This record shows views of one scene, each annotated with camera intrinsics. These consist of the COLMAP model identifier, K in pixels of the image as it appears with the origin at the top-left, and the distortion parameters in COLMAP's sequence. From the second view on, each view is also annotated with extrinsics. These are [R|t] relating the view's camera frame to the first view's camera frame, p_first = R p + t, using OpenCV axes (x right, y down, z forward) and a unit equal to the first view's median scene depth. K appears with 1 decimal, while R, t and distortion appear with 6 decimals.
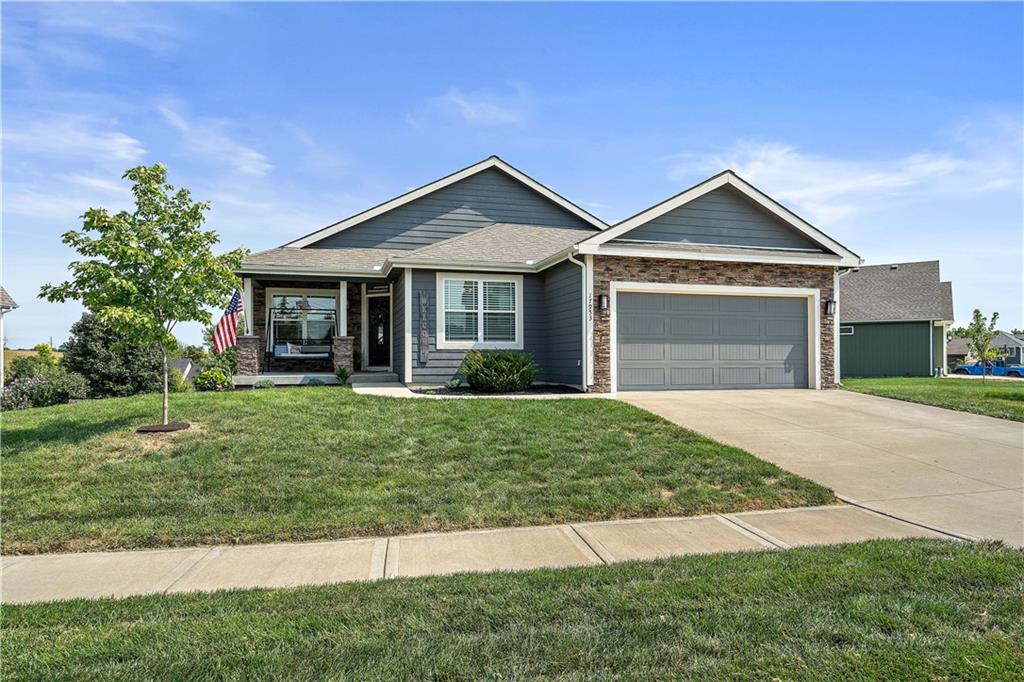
lens RADIAL K [[613.0, 0, 512.1], [0, 613.0, 356.6], [0, 0, 1]] dist [0.002628, 0.000903]
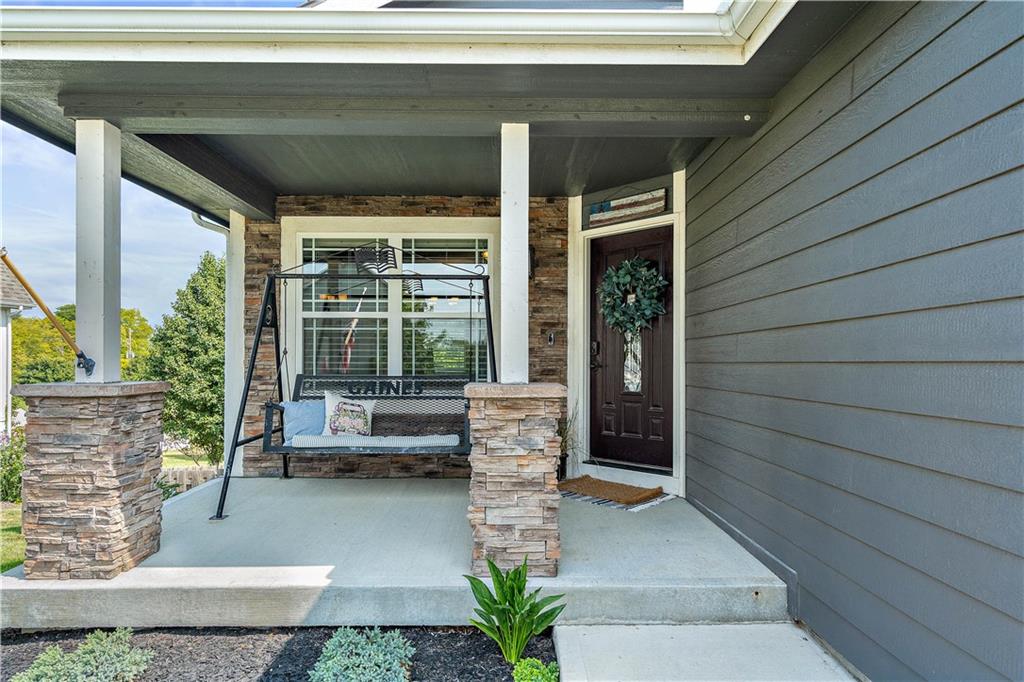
lens RADIAL K [[613.0, 0, 512.1], [0, 613.0, 356.6], [0, 0, 1]] dist [0.002628, 0.000903]
pose [[0.965552, 0.002244, -0.260202, -0.222786], [-0.002994, 0.999992, -0.002487, -0.042211], [0.260194, 0.003181, 0.965551, 0.803129]]
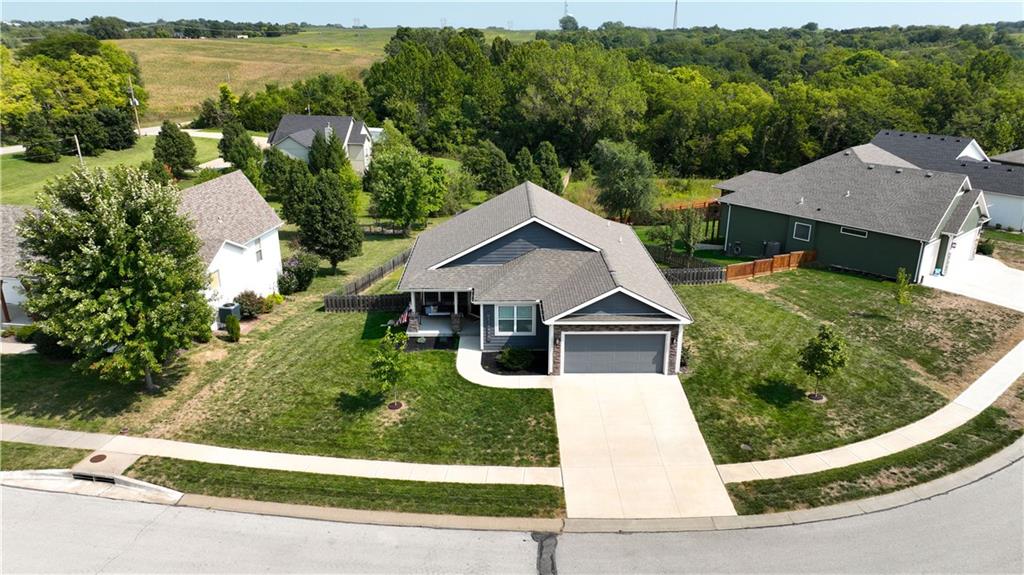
lens RADIAL K [[711.7, 0, 512.0], [0, 711.7, 287.5], [0, 0, 1]] dist [-0.002180, -0.000101]
pose [[0.967565, 0.088269, -0.236700, 0.479668], [-0.003351, 0.941371, 0.337357, -0.944742], [0.252600, -0.325622, 0.911133, -1.139230]]
